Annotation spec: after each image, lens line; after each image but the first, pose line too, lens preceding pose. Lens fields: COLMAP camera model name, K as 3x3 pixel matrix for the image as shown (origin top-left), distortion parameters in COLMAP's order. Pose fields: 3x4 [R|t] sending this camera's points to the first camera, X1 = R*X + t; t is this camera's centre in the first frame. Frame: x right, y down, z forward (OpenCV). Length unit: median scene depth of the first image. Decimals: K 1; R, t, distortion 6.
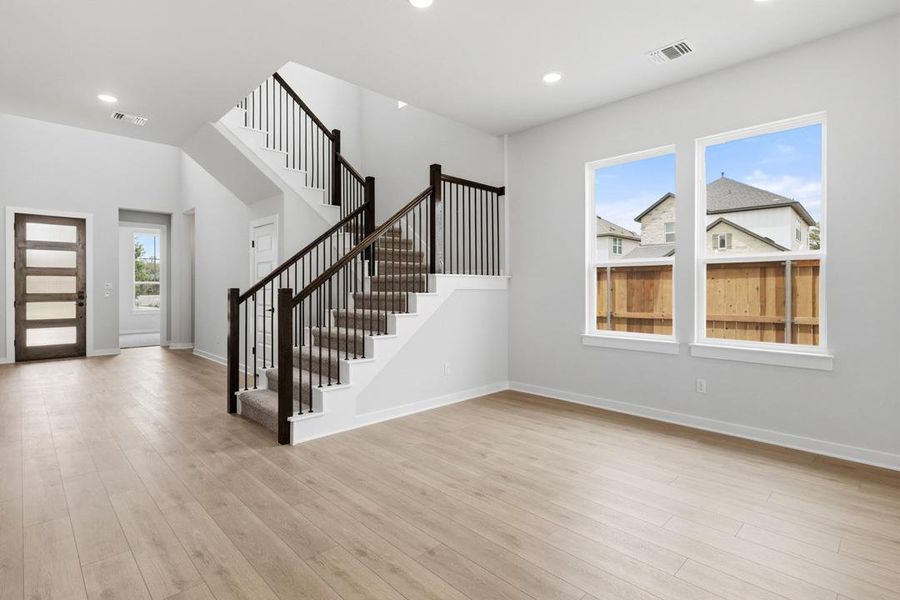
lens RADIAL K [[441.3, 0, 444.5], [0, 441.3, 289.2], [0, 0, 1]] dist [-0.002369, 0.000111]
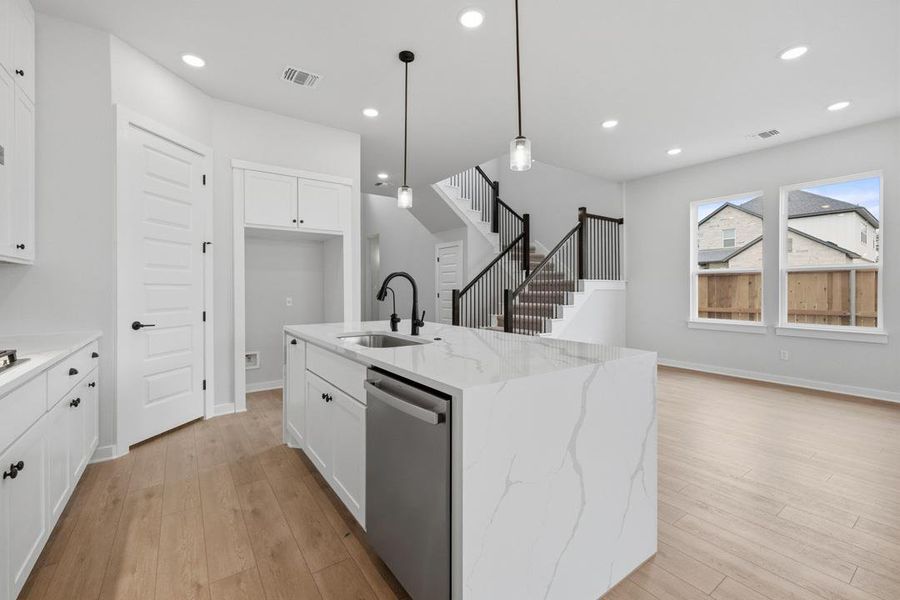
lens RADIAL K [[378.7, 0, 445.1], [0, 378.7, 290.9], [0, 0, 1]] dist [0.002383, 0.000681]
pose [[0.987675, -0.000634, -0.156518, -0.246037], [0.001022, 0.999997, 0.002402, 0.000687], [0.156516, -0.002532, 0.987672, -0.312728]]
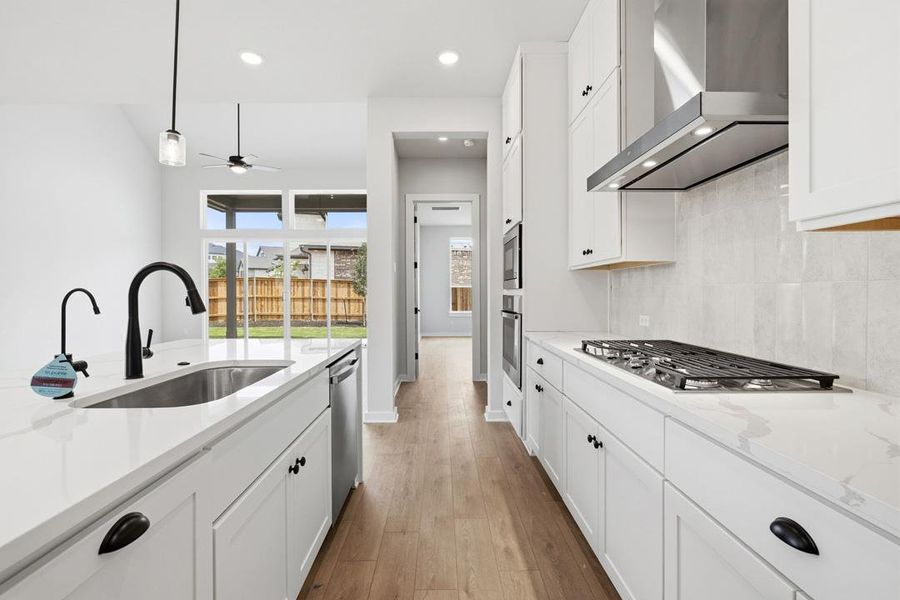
lens RADIAL K [[409.7, 0, 445.2], [0, 409.7, 292.6], [0, 0, 1]] dist [-0.000373, 0.000005]
pose [[-0.728170, 0.003464, 0.685388, -0.688553], [0.005399, 0.999985, 0.000682, 0.000475], [-0.685375, 0.004197, -0.728178, 0.191152]]
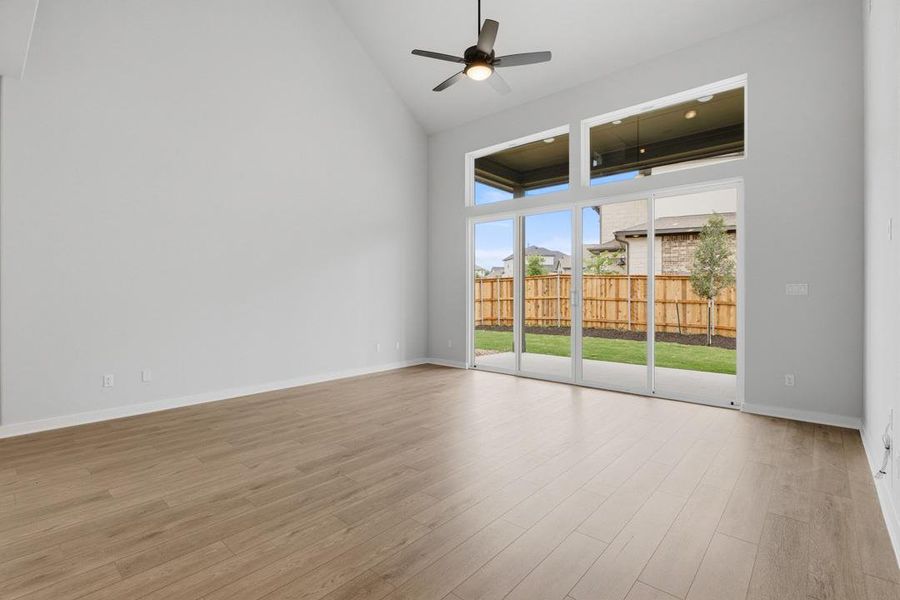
lens RADIAL K [[419.6, 0, 444.0], [0, 419.6, 292.7], [0, 0, 1]] dist [-0.002350, -0.000311]
pose [[-0.073738, 0.002201, 0.997275, -0.058631], [0.000890, 0.999997, -0.002141, 0.000407], [-0.997277, 0.000729, -0.073740, -0.193708]]
